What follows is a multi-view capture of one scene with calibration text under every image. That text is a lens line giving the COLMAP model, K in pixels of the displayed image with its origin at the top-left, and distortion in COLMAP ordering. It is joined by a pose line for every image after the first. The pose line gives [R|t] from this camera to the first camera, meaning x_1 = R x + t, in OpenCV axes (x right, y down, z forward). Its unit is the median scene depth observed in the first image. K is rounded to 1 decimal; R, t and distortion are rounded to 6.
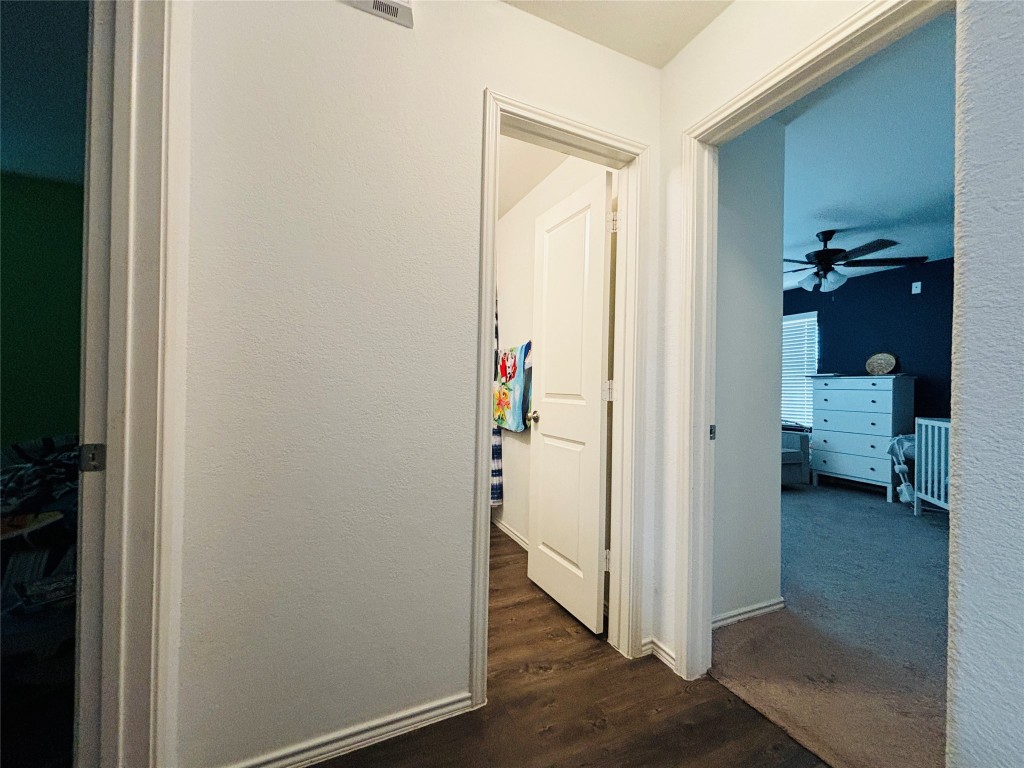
lens RADIAL K [[414.2, 0, 509.8], [0, 414.2, 383.3], [0, 0, 1]] dist [0.001773, 0.000592]
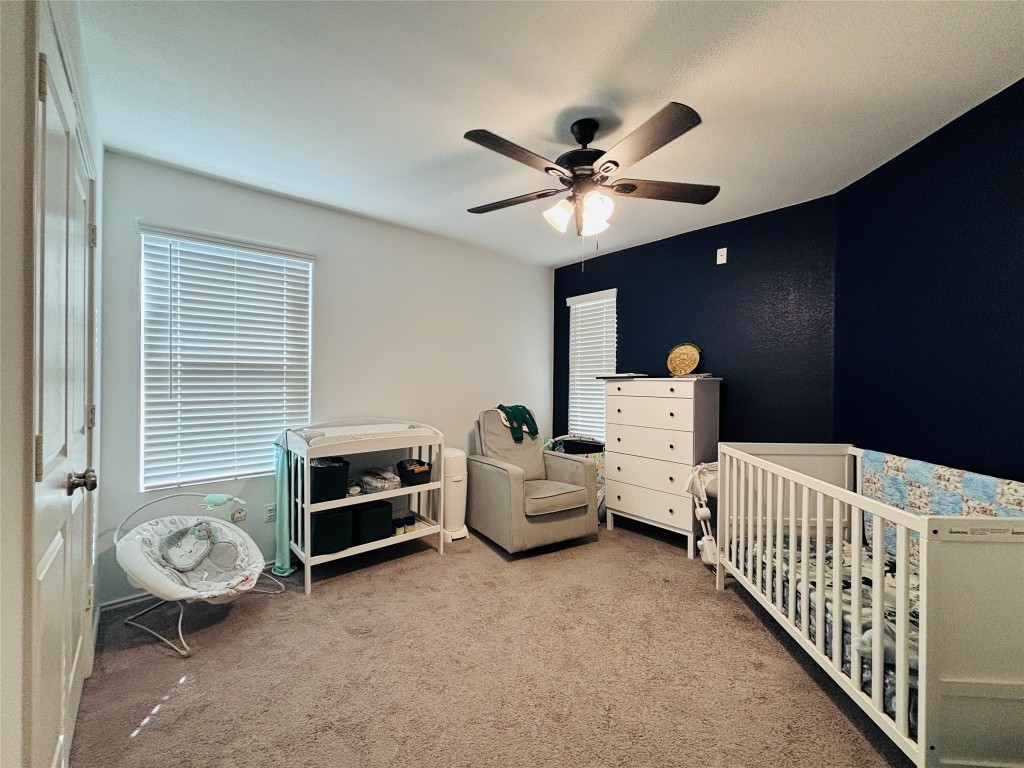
lens RADIAL K [[414.2, 0, 513.3], [0, 414.2, 382.0], [0, 0, 1]] dist [0.001773, 0.000592]
pose [[0.957652, -0.011546, 0.287697, 0.433573], [0.008104, 0.999881, 0.013153, -0.022208], [-0.287814, -0.010265, 0.957631, 0.422283]]
